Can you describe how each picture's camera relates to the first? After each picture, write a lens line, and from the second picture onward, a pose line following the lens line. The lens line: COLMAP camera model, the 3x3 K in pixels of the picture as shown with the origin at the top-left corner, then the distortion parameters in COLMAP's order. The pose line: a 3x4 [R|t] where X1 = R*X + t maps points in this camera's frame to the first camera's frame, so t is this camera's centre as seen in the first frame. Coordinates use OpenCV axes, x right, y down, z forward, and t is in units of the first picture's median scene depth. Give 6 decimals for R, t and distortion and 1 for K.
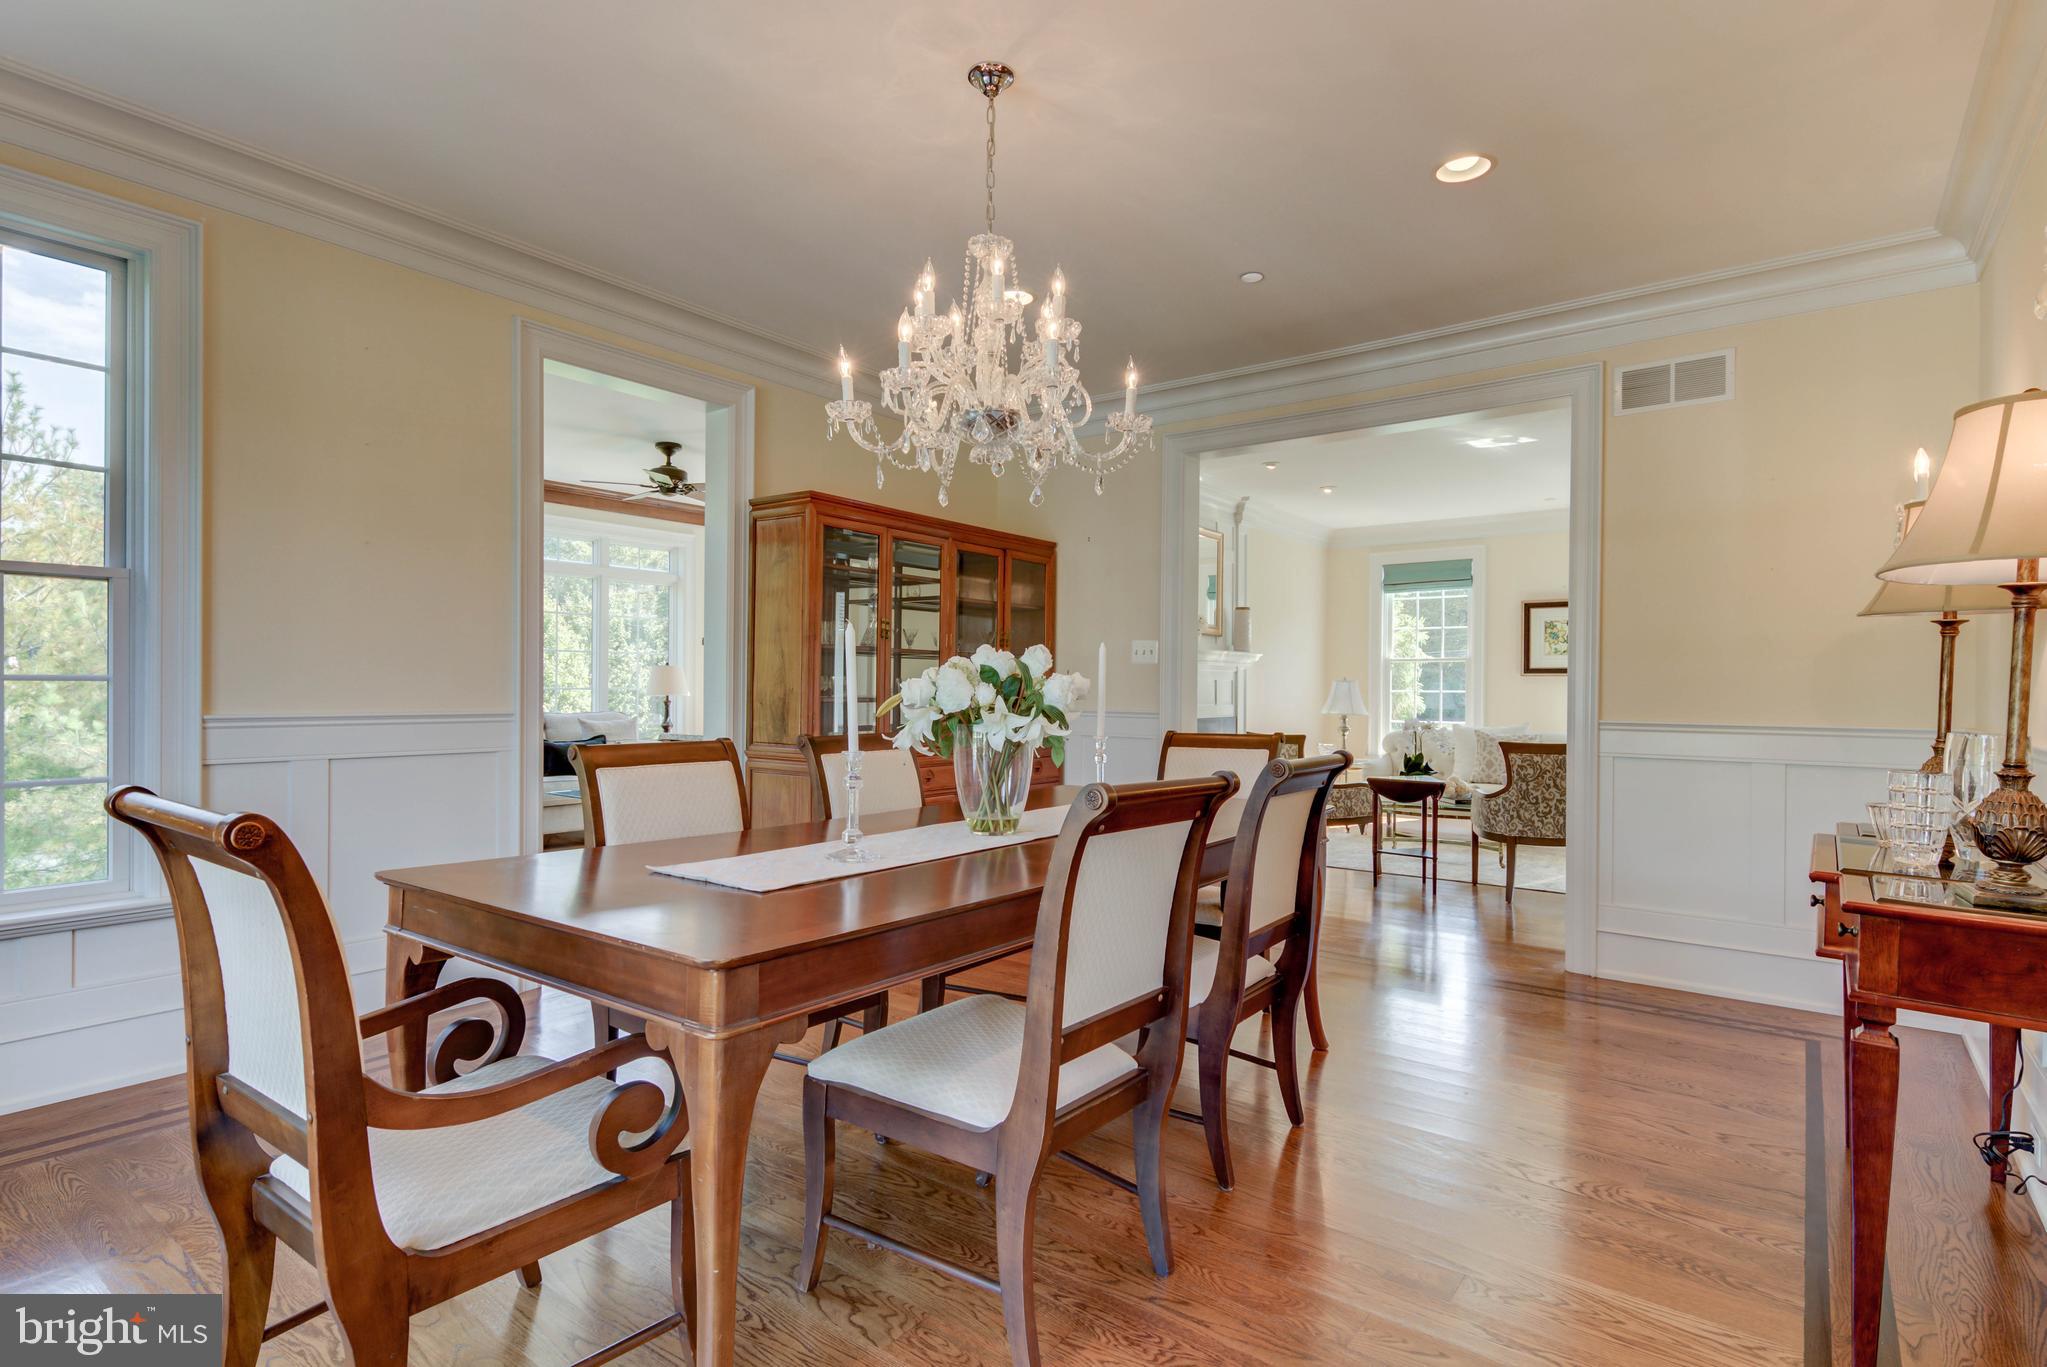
lens RADIAL K [[1026.1, 0, 1021.8], [0, 1026.1, 689.2], [0, 0, 1]] dist [0.027051, -0.010681]
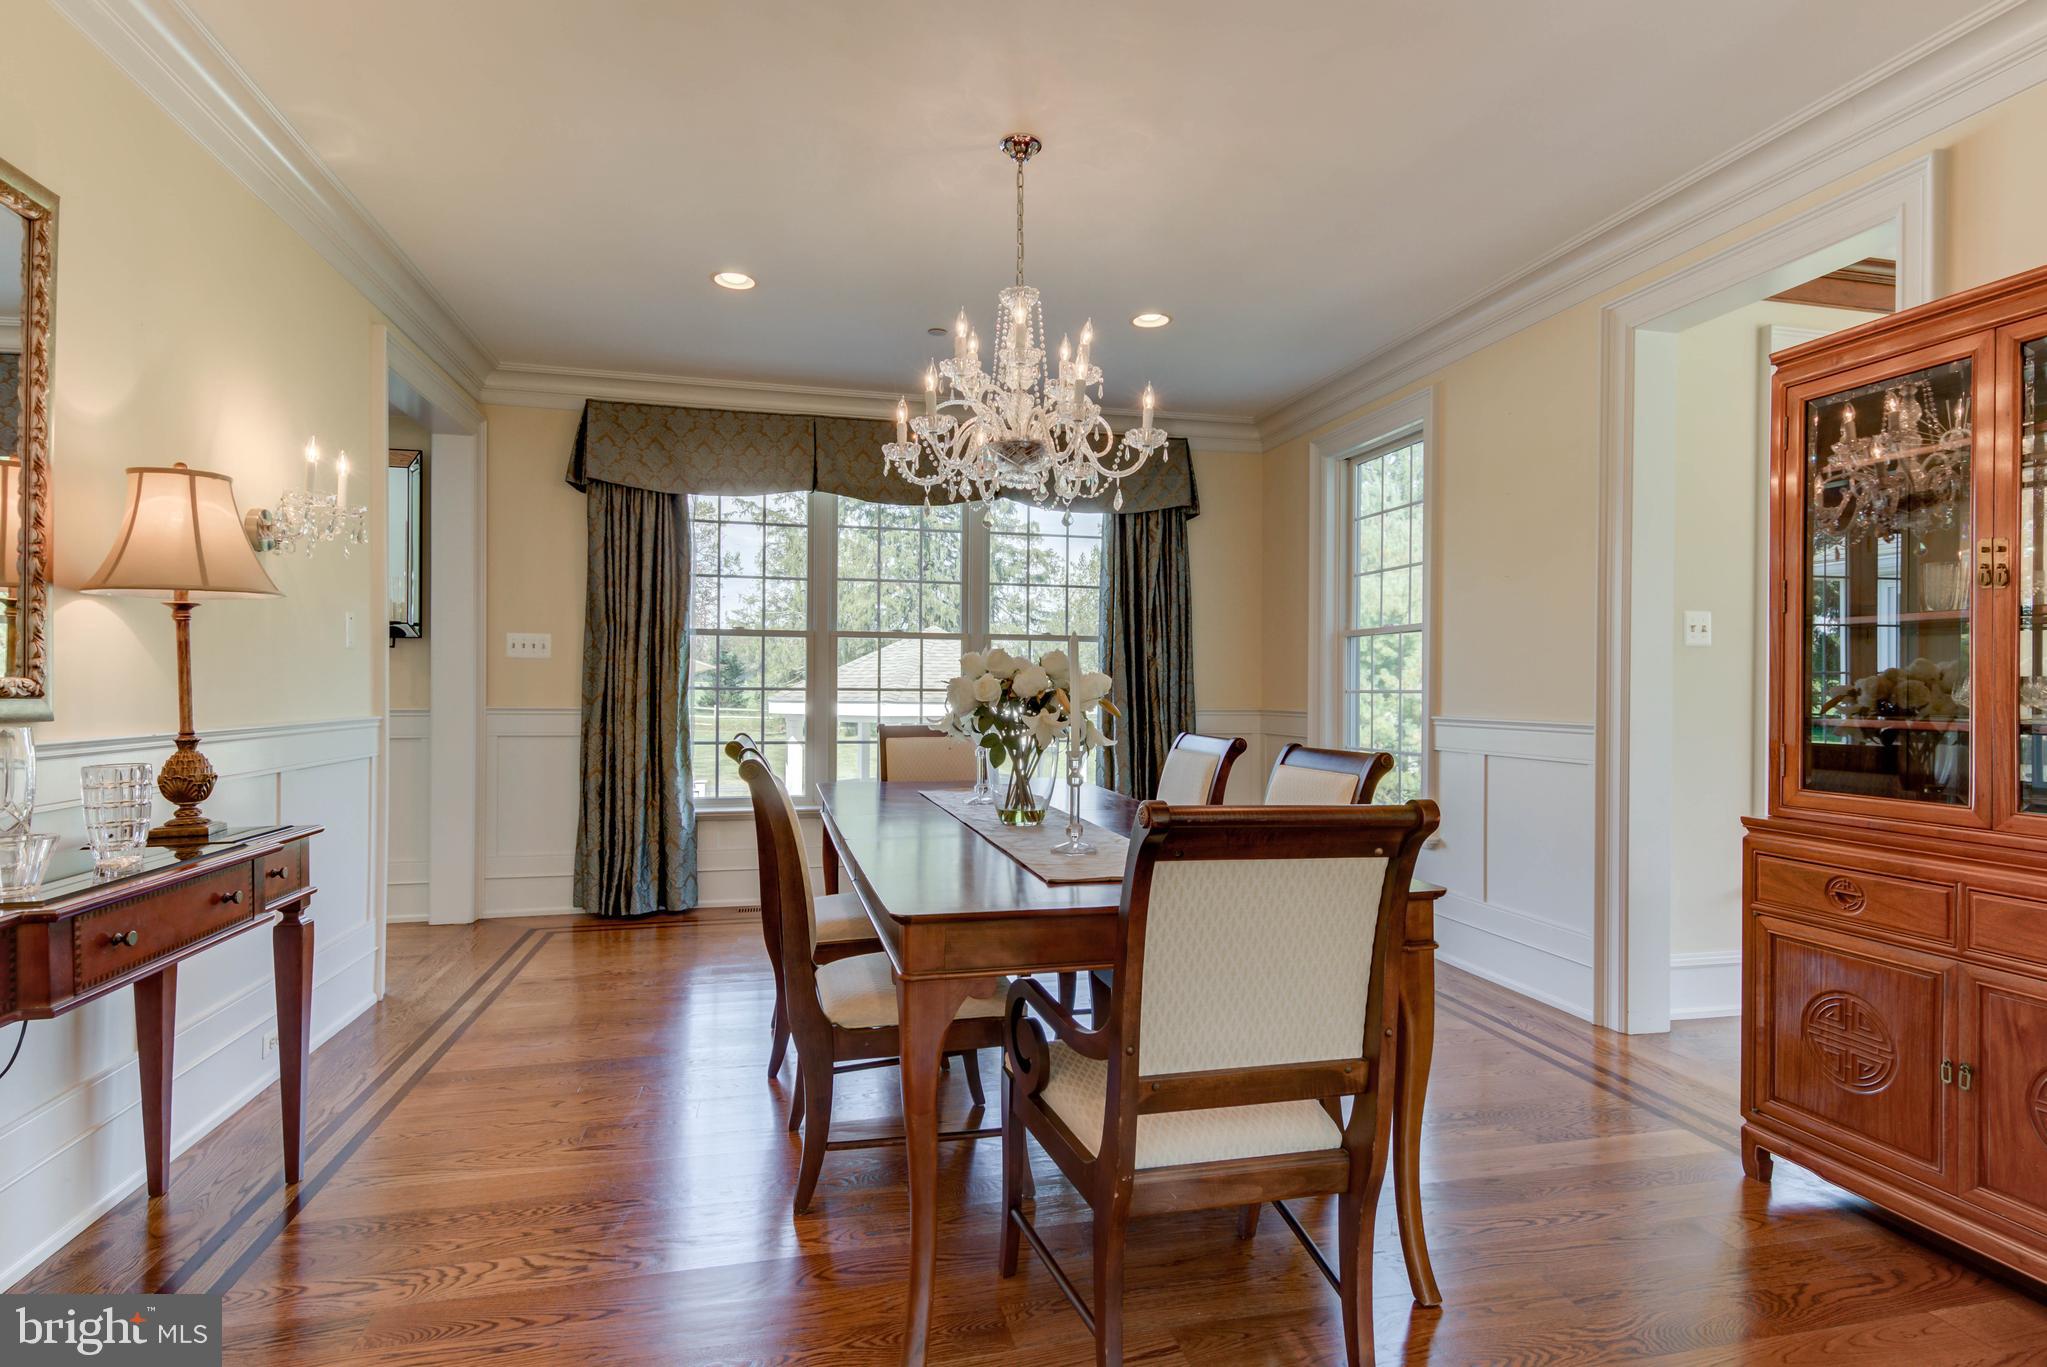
lens RADIAL K [[1026.1, 0, 1021.8], [0, 1026.1, 689.2], [0, 0, 1]] dist [0.027051, -0.010681]
pose [[-0.637491, -0.014684, -0.770318, 0.243911], [-0.014132, 0.999873, -0.007365, 0.000465], [0.770328, 0.006191, -0.637618, 0.507183]]
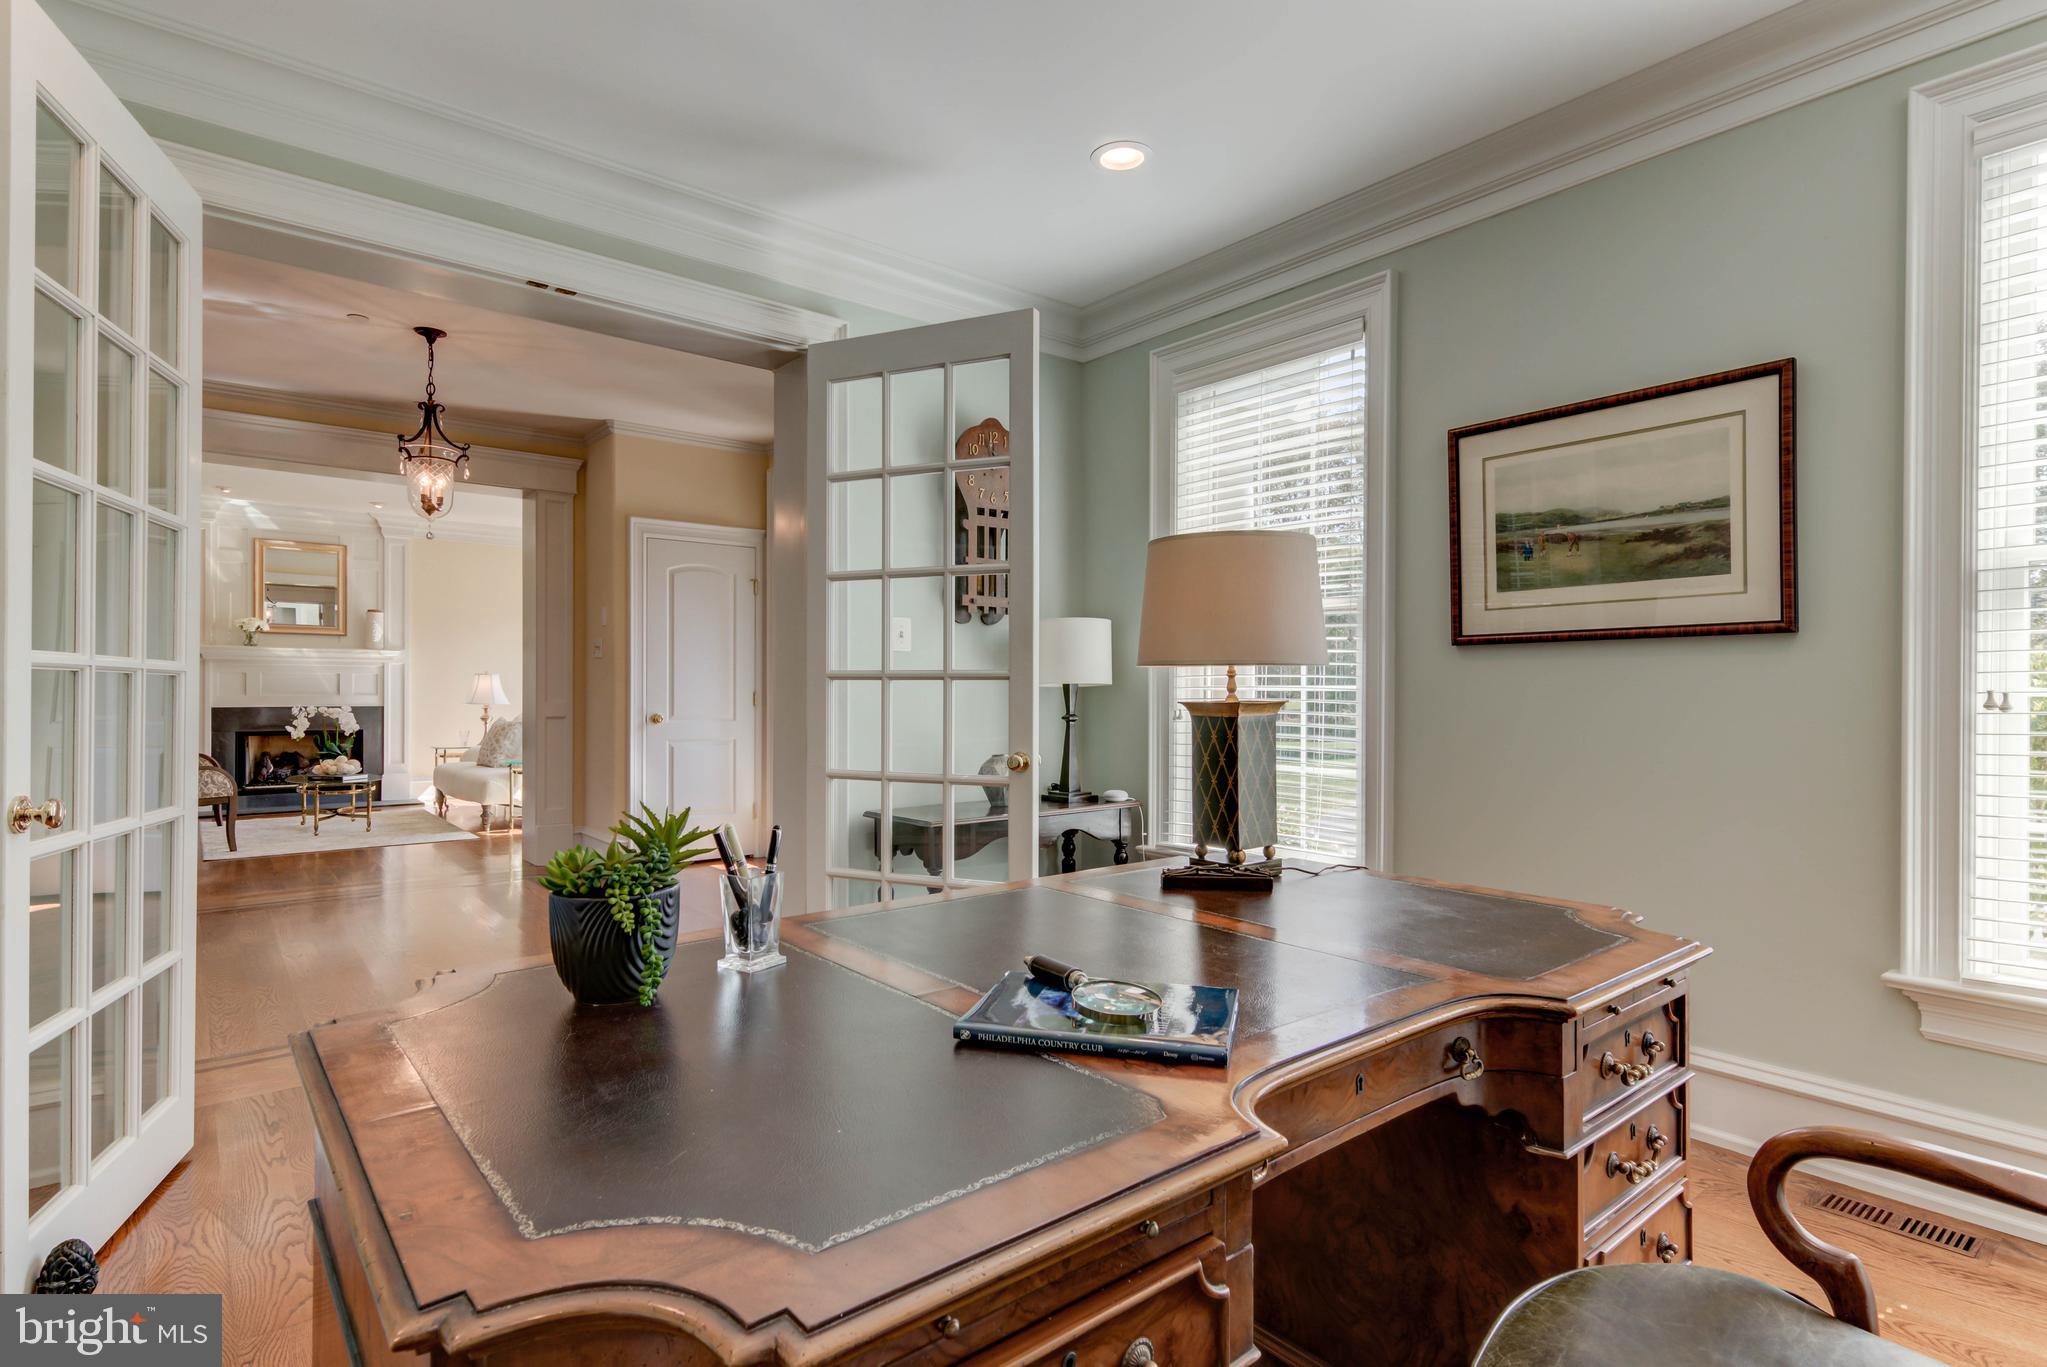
lens RADIAL K [[1026.1, 0, 1021.8], [0, 1026.1, 689.2], [0, 0, 1]] dist [0.027051, -0.010681]
pose [[0.971064, -0.002426, -0.238809, 1.122276], [0.002414, 0.999997, -0.000344, 0.009390], [0.238809, -0.000243, 0.971067, 0.054177]]
